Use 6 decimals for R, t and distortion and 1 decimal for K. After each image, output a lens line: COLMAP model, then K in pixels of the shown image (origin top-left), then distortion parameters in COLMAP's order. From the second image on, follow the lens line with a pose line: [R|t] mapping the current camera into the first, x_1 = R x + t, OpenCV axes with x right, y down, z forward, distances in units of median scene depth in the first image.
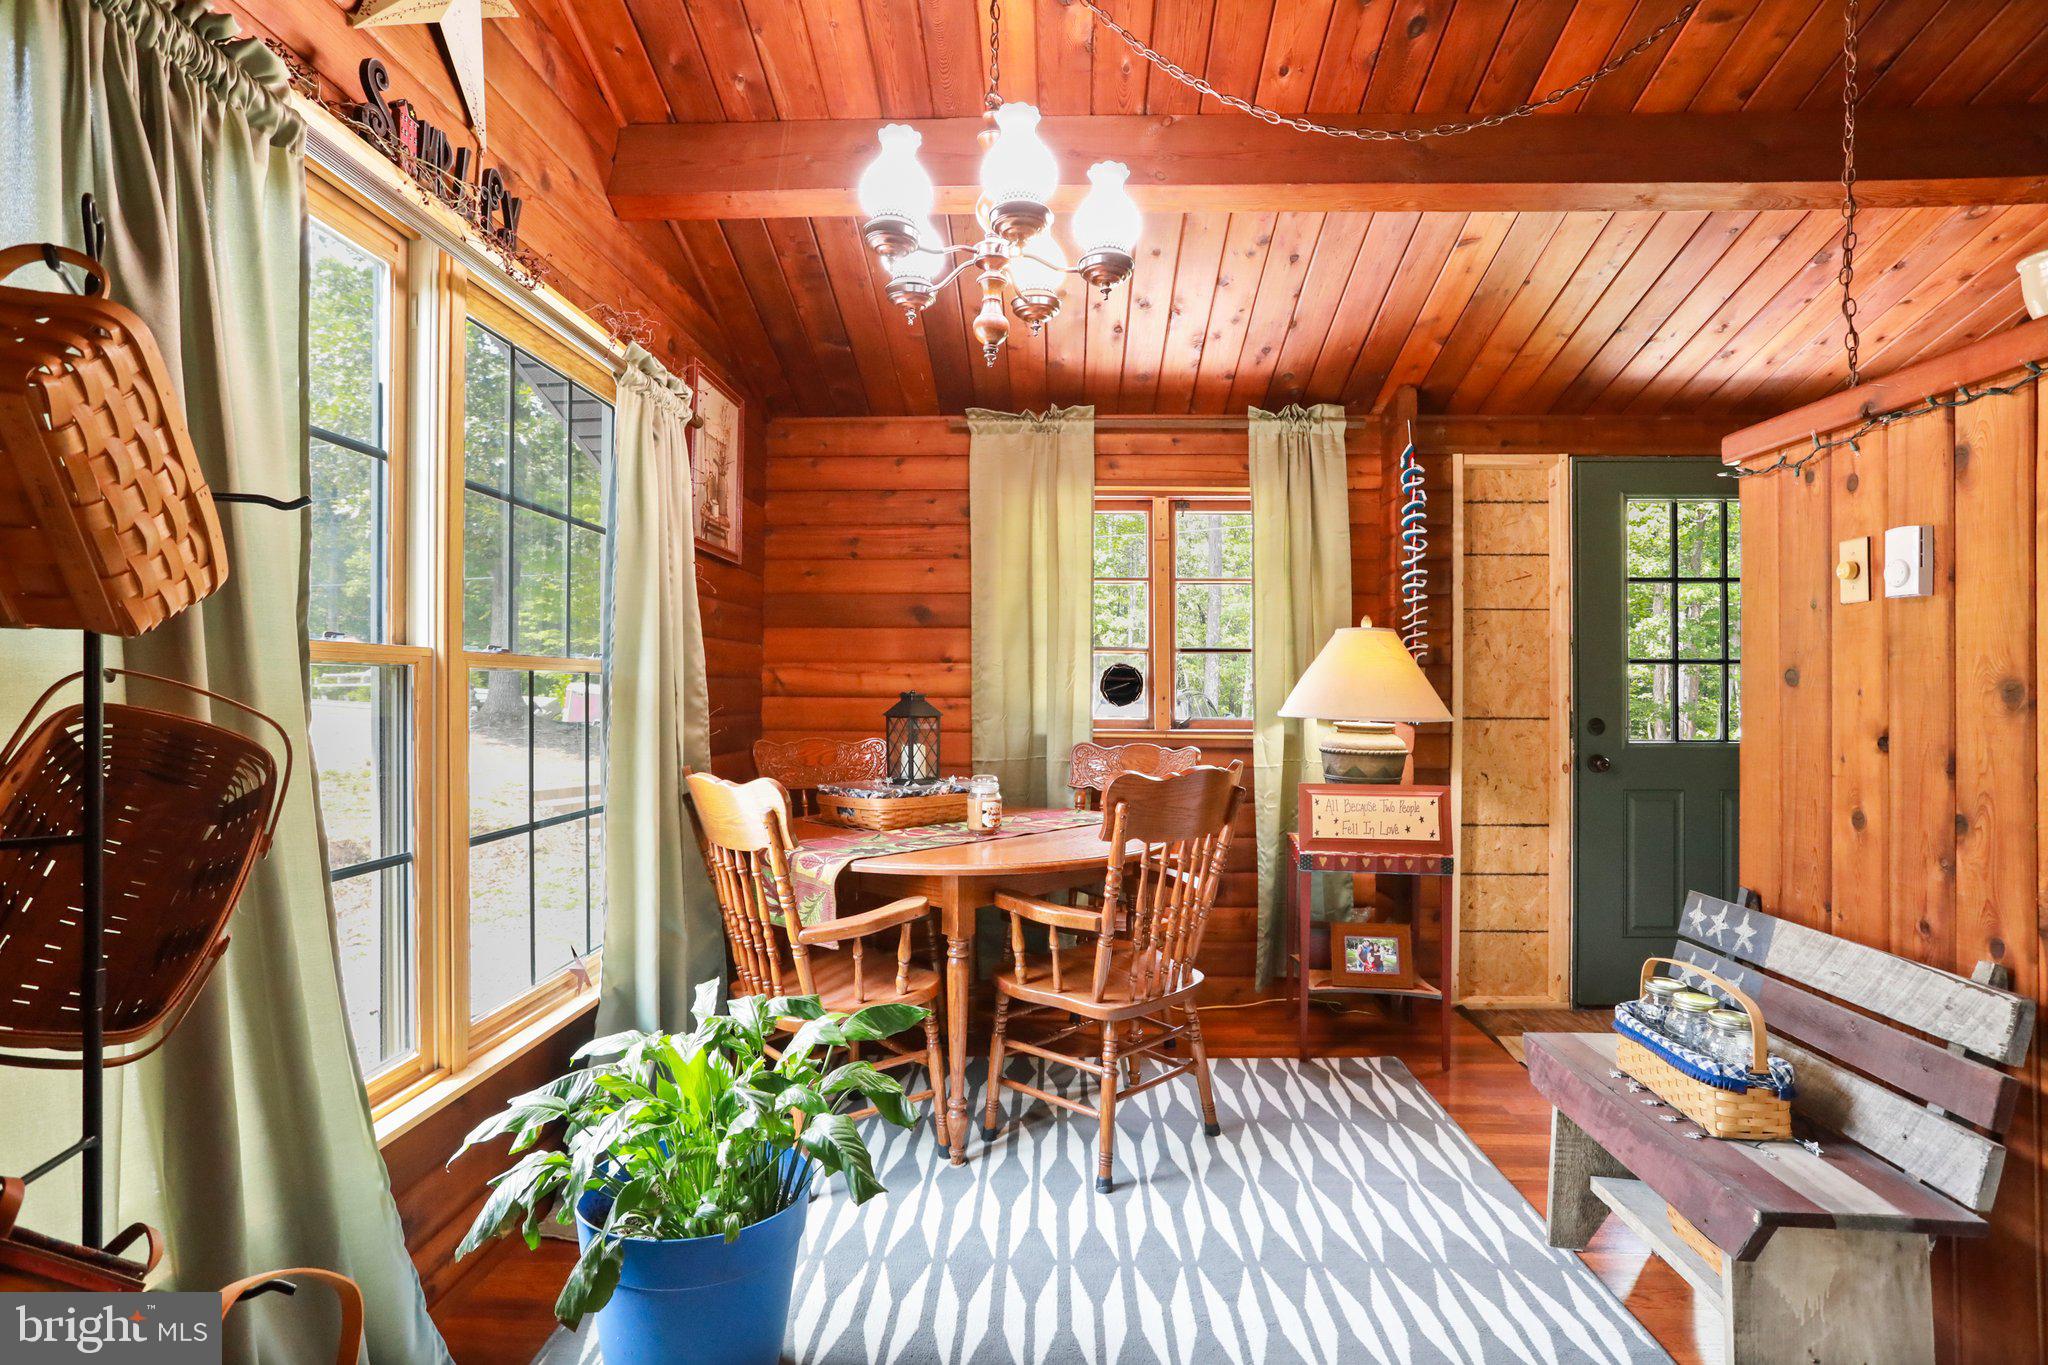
lens RADIAL K [[999.1, 0, 1029.2], [0, 999.1, 686.1], [0, 0, 1]] dist [-0.048123, 0.021444]
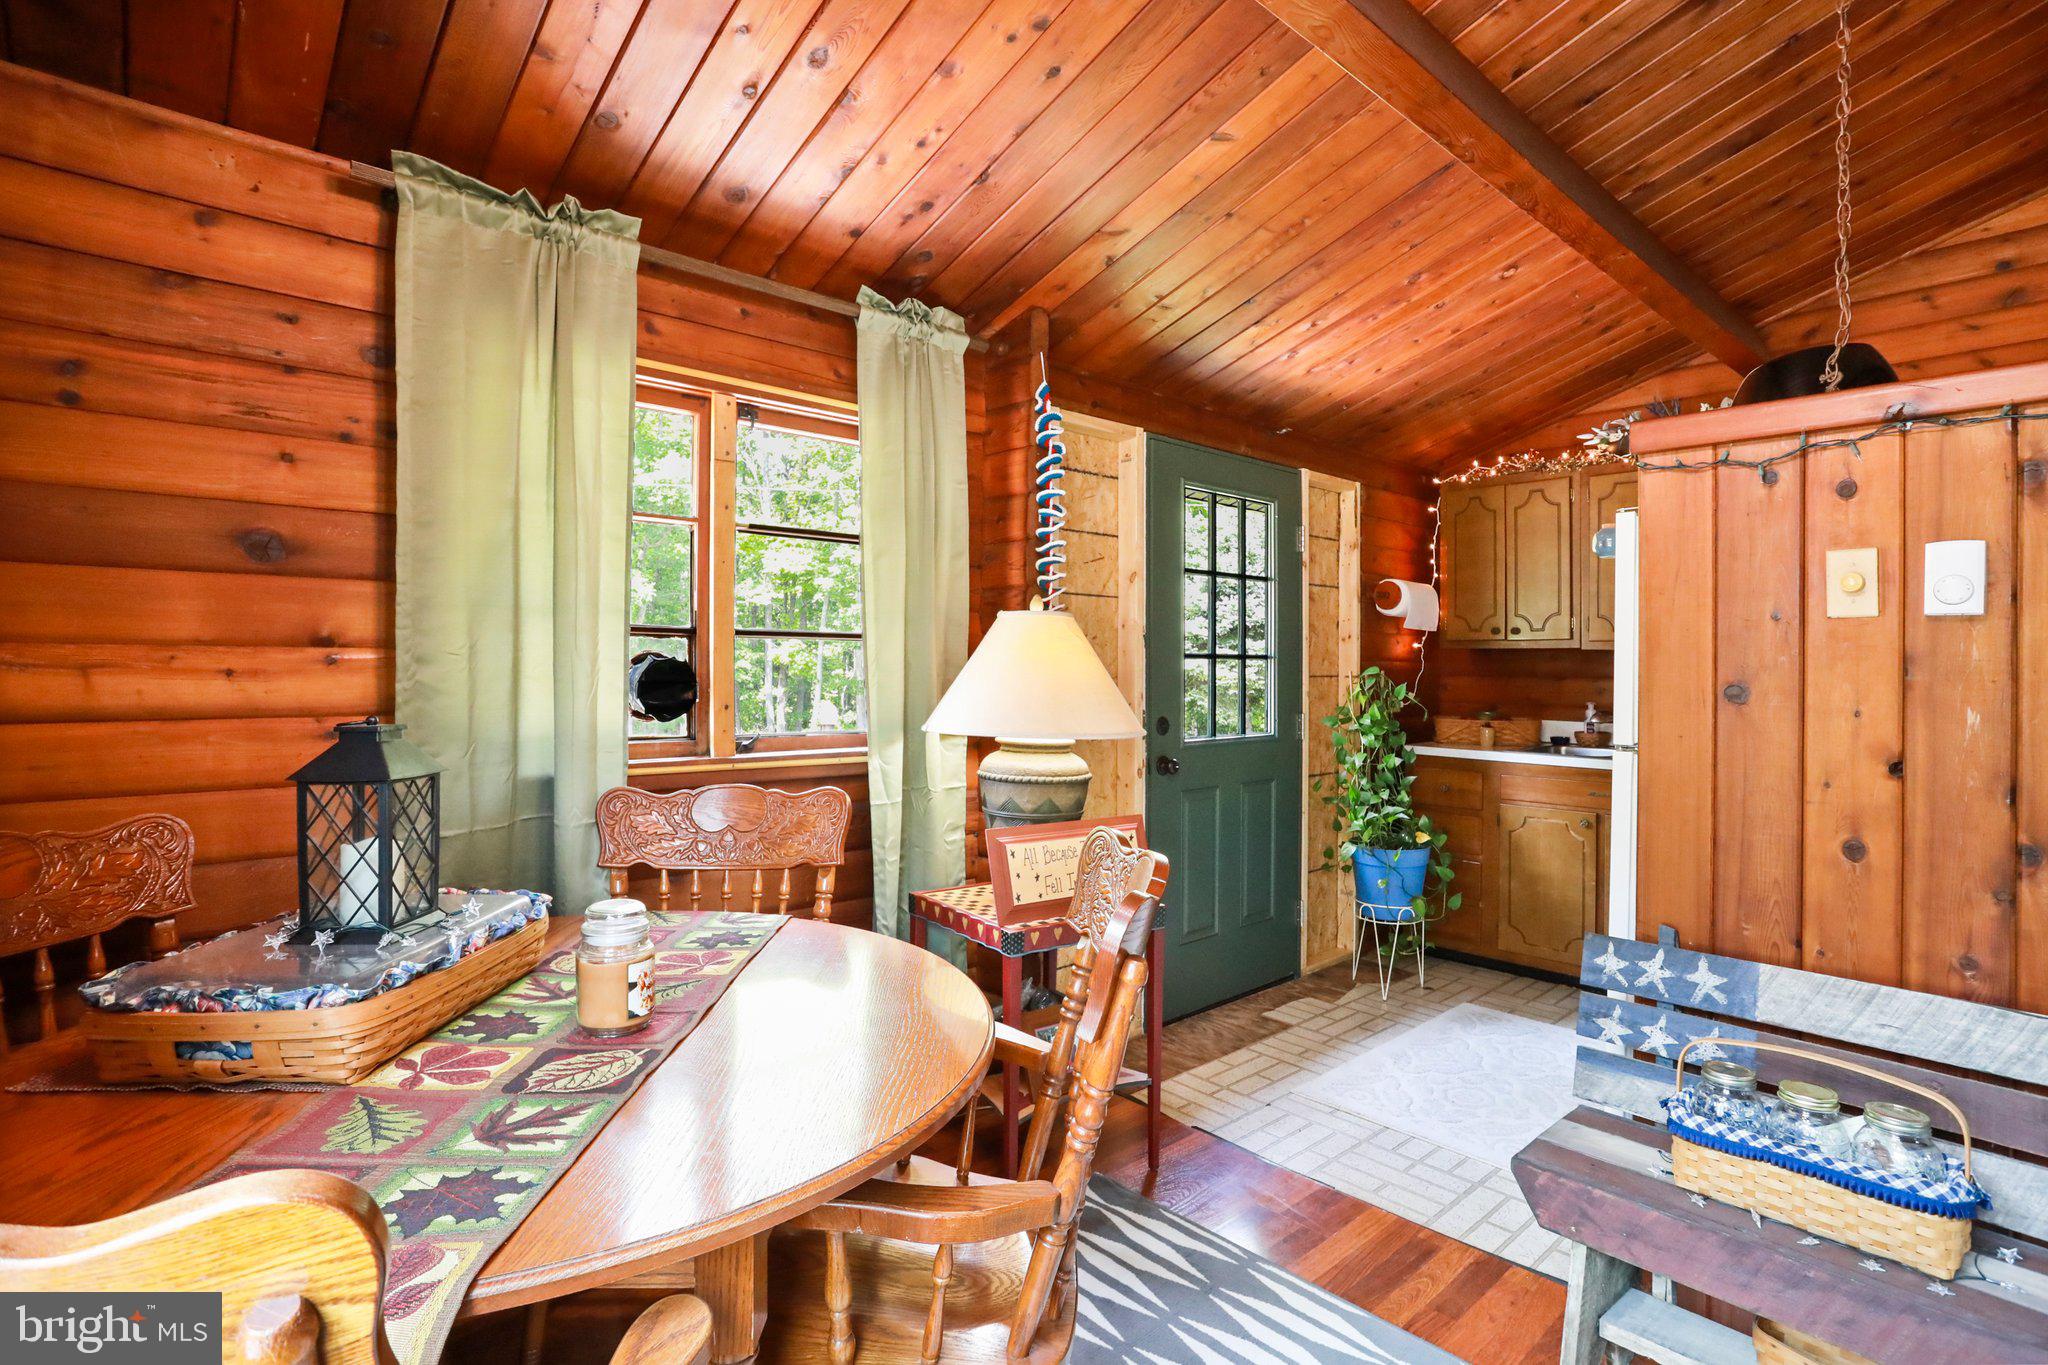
lens RADIAL K [[999.1, 0, 1019.0], [0, 999.1, 656.8], [0, 0, 1]] dist [-0.048123, 0.021444]
pose [[0.719779, 0.006469, 0.694173, -0.179326], [-0.004865, 0.999979, -0.004275, -0.019079], [-0.694186, -0.000300, 0.719795, 0.420731]]
